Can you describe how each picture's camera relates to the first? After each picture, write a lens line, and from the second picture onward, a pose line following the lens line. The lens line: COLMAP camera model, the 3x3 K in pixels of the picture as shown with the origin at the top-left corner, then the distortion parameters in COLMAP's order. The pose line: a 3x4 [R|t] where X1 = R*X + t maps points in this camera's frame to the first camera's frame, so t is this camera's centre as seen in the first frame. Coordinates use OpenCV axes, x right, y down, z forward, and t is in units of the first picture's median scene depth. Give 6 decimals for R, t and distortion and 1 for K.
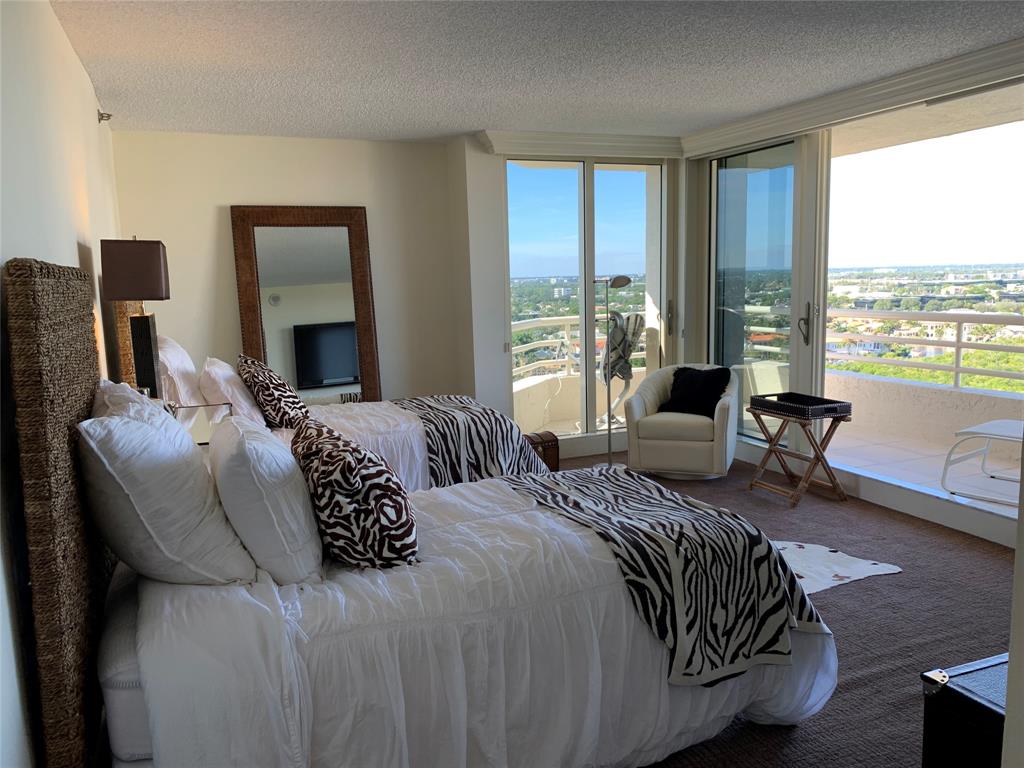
lens RADIAL K [[792.6, 0, 506.9], [0, 792.6, 389.3], [0, 0, 1]] dist [0.057788, -0.064630]
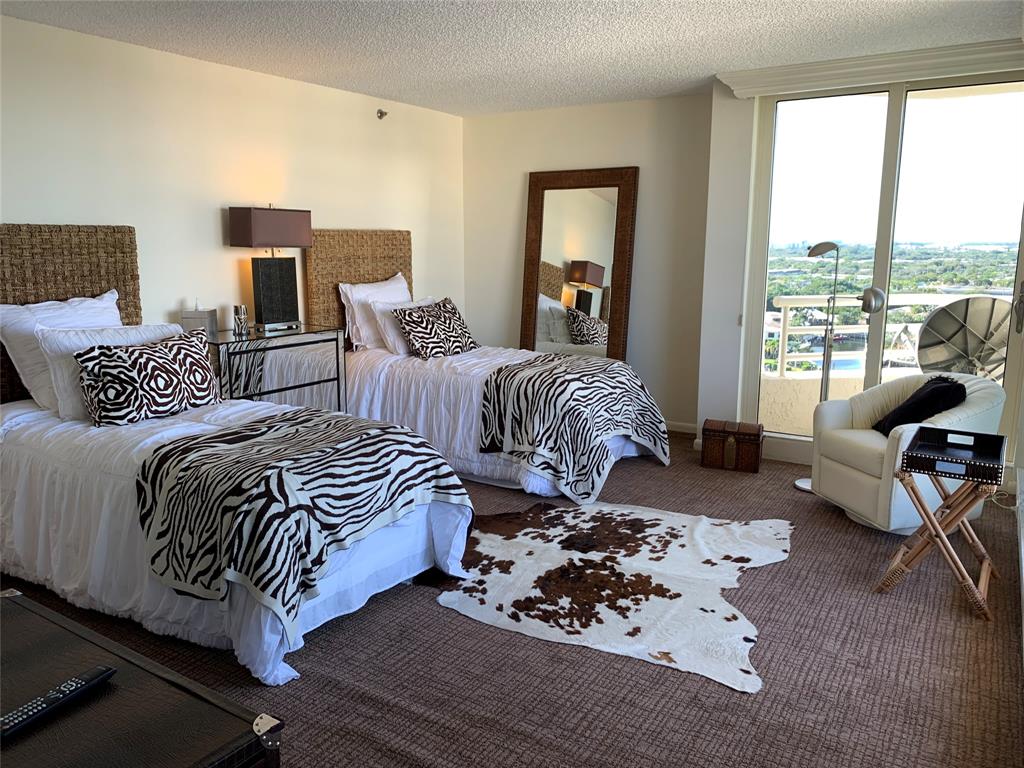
lens RADIAL K [[792.6, 0, 515.9], [0, 792.6, 380.5], [0, 0, 1]] dist [0.057788, -0.064630]
pose [[0.566064, 0.171044, -0.806421, 1.393615], [-0.133243, 0.984359, 0.115255, -0.134130], [0.813522, 0.042208, 0.580001, 0.691388]]
